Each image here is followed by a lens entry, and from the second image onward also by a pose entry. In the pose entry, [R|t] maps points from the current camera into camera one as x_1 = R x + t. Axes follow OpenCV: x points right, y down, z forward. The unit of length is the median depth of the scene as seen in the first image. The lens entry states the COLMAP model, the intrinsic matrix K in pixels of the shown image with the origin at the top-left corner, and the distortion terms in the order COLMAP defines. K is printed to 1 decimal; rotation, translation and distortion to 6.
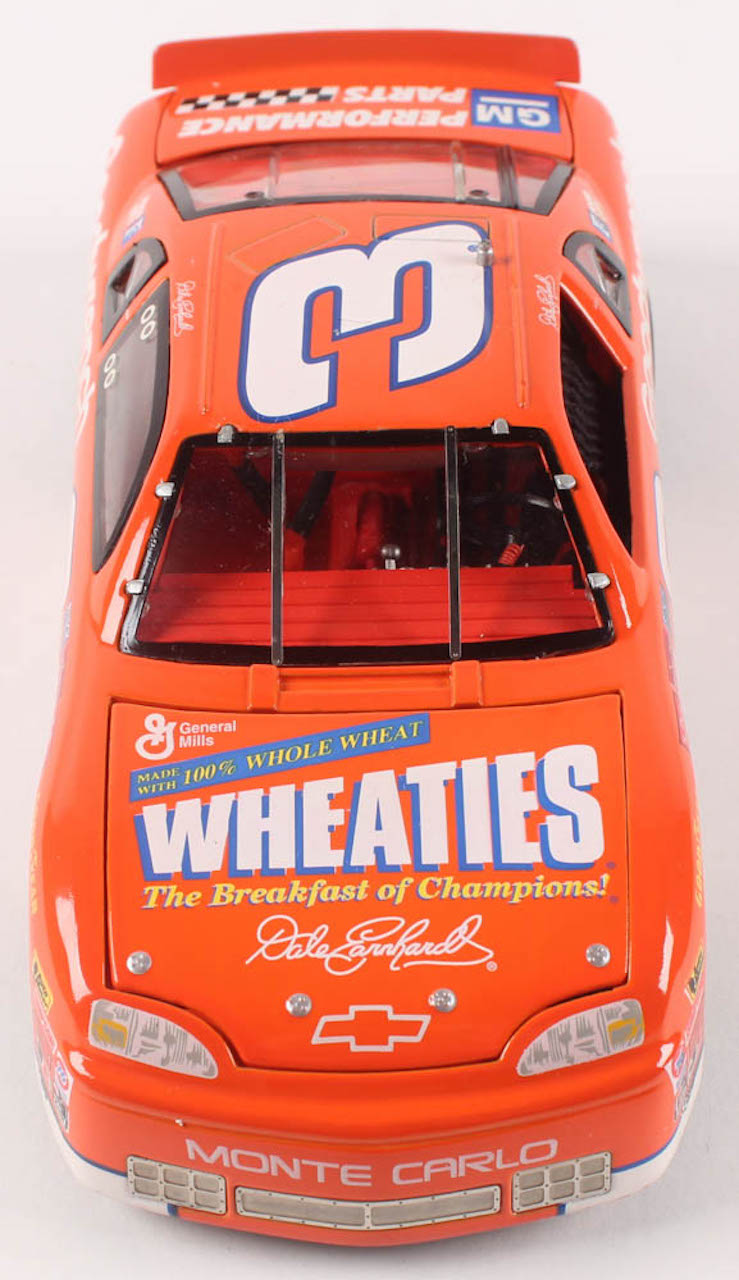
lens RADIAL K [[2990.2, 0, 368.7], [0, 2990.2, 640.4], [0, 0, 1]] dist [-0.053018, 0.000000]
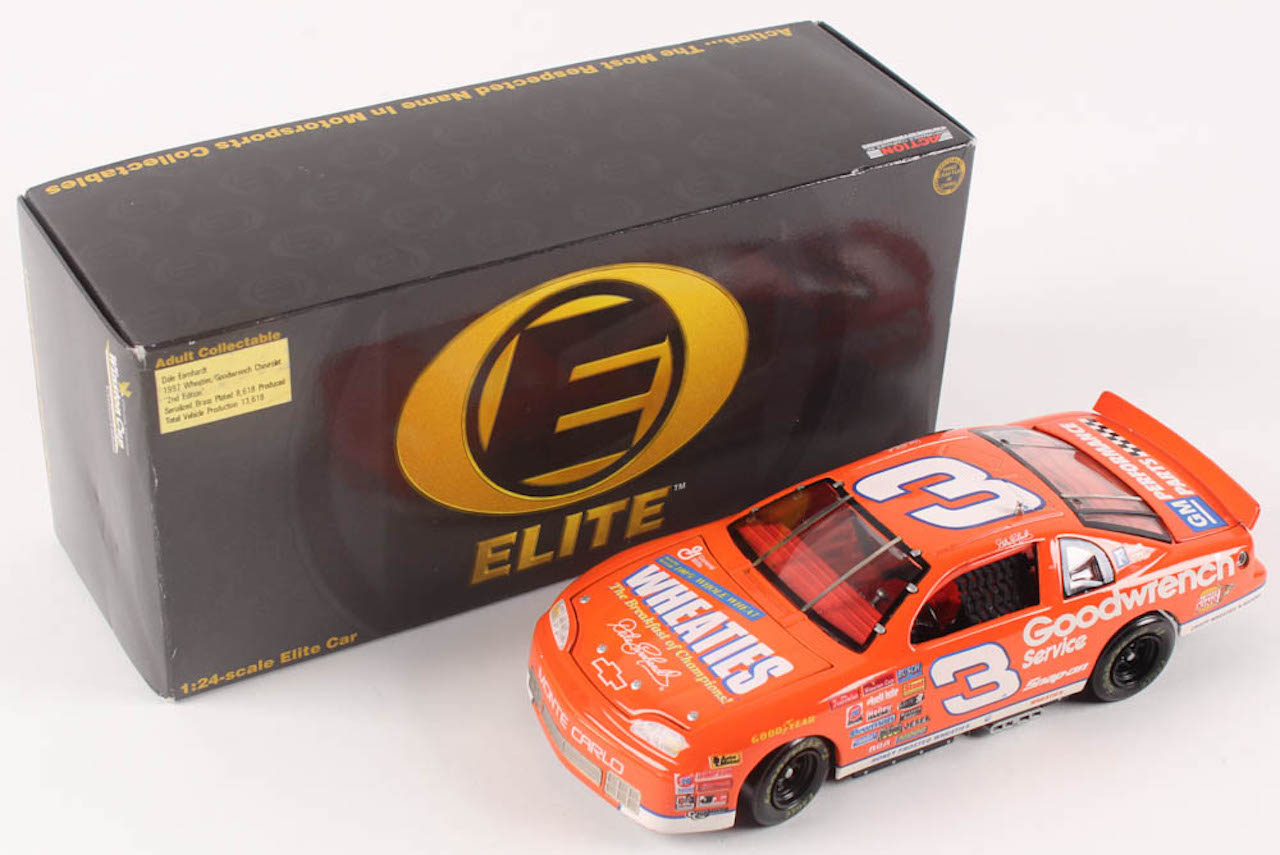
lens RADIAL K [[2643.7, 0, 639.0], [0, 2643.7, 429.0], [0, 0, 1]] dist [-0.069846, 0.000000]
pose [[0.495354, 0.499846, -0.710478, 1.253107], [-0.635727, 0.765965, 0.095646, -0.199804], [0.592010, 0.404291, 0.697189, -0.399957]]
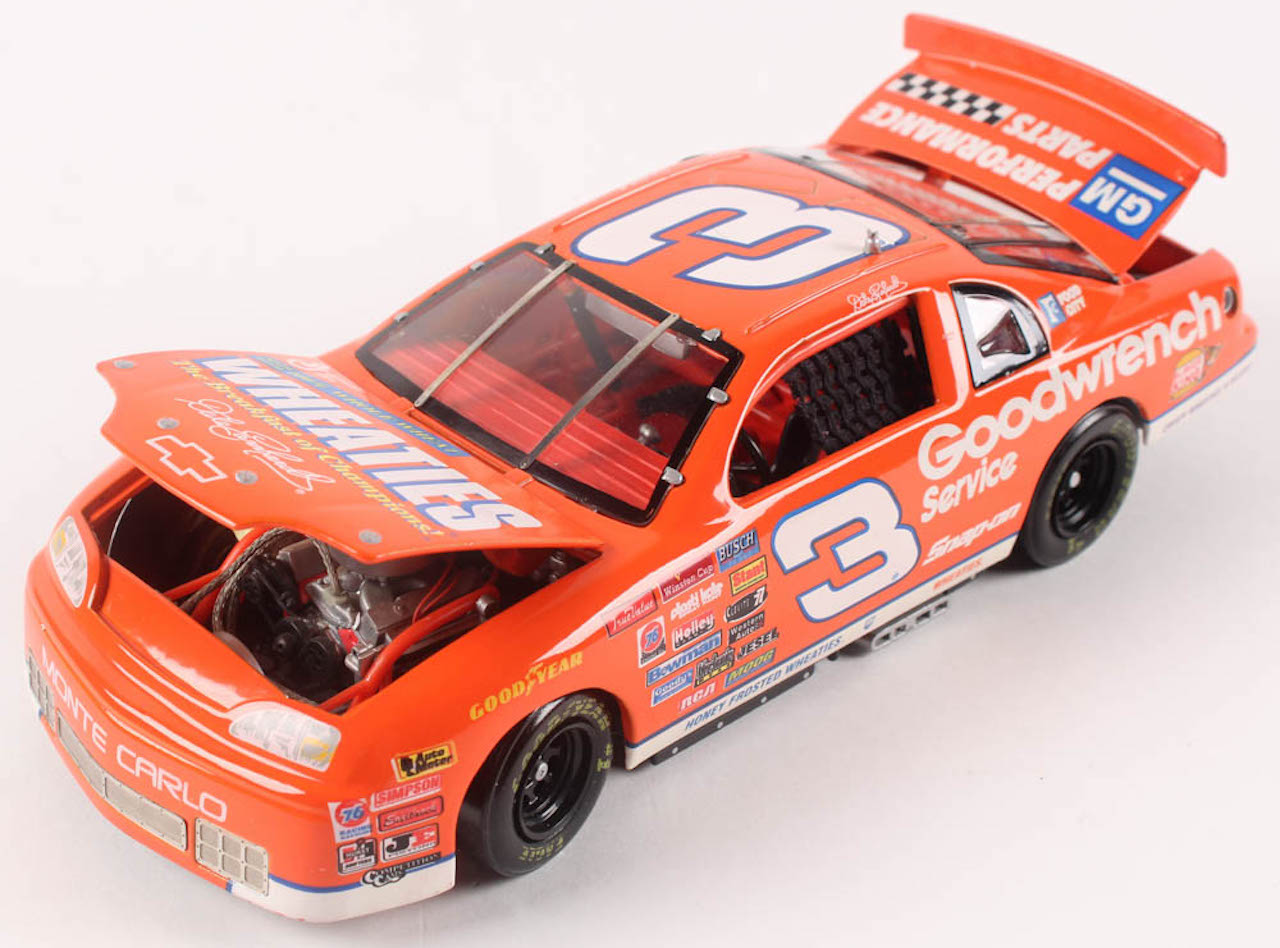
lens RADIAL K [[2523.8, 0, 640.0], [0, 2523.8, 470.7], [0, 0, 1]] dist [-0.093500, 0.000000]
pose [[0.671138, 0.412851, -0.615734, 0.657110], [-0.531115, 0.847230, -0.010836, -0.006065], [0.517194, 0.334298, 0.787880, 0.304548]]
